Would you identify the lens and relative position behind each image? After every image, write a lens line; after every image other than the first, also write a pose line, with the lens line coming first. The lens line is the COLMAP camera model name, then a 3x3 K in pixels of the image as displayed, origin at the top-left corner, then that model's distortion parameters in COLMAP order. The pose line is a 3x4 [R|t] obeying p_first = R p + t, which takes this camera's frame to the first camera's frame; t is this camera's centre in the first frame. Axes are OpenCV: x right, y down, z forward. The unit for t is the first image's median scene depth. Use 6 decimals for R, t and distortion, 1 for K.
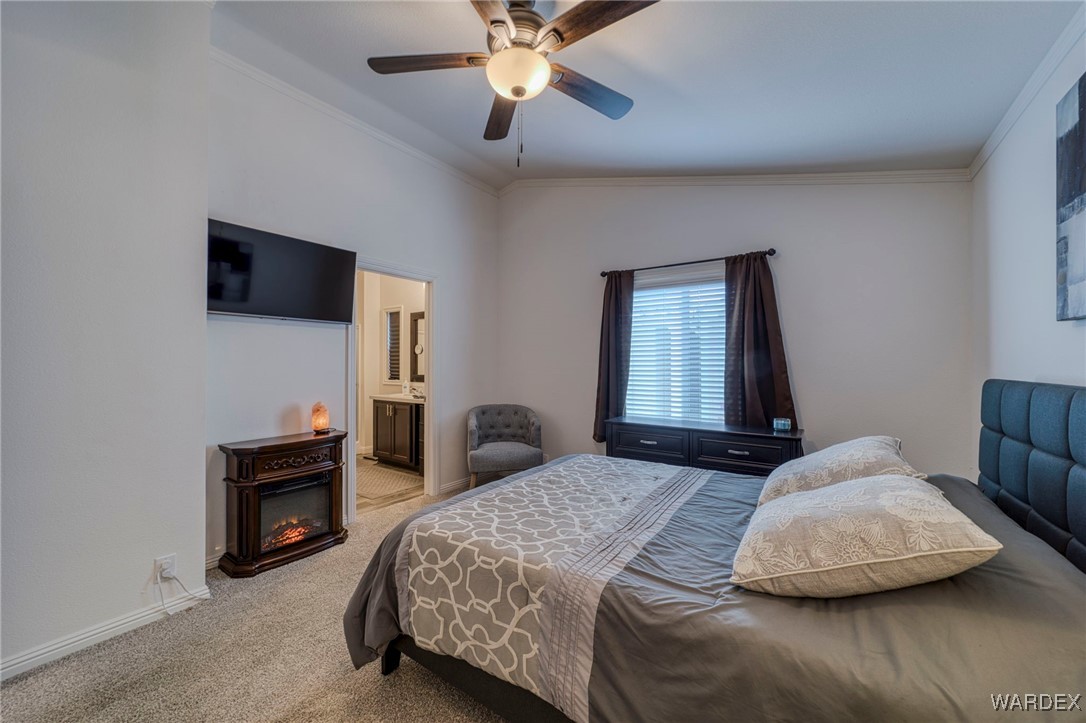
lens RADIAL K [[415.2, 0, 542.5], [0, 415.2, 359.4], [0, 0, 1]] dist [-0.013390, 0.006852]
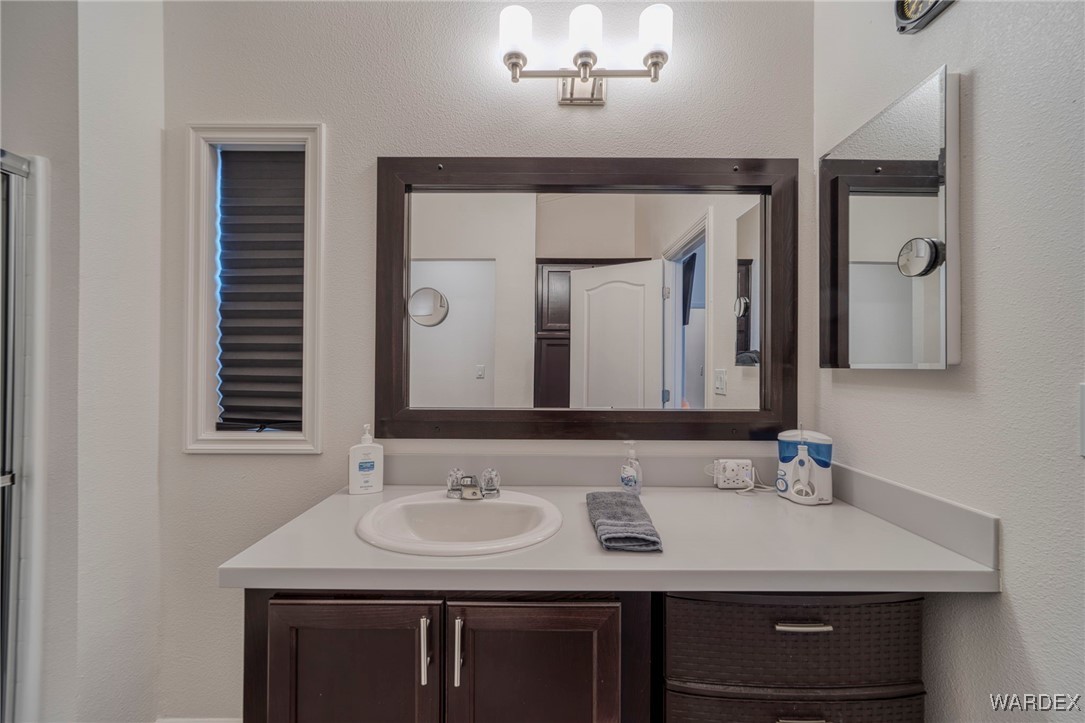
lens RADIAL K [[414.8, 0, 542.0], [0, 414.8, 359.4], [0, 0, 1]] dist [-0.013390, 0.006852]
pose [[0.828074, 0.007387, 0.560570, -0.363459], [-0.007156, 0.999971, -0.002608, 0.007619], [-0.560573, -0.001852, 0.828103, 0.725336]]
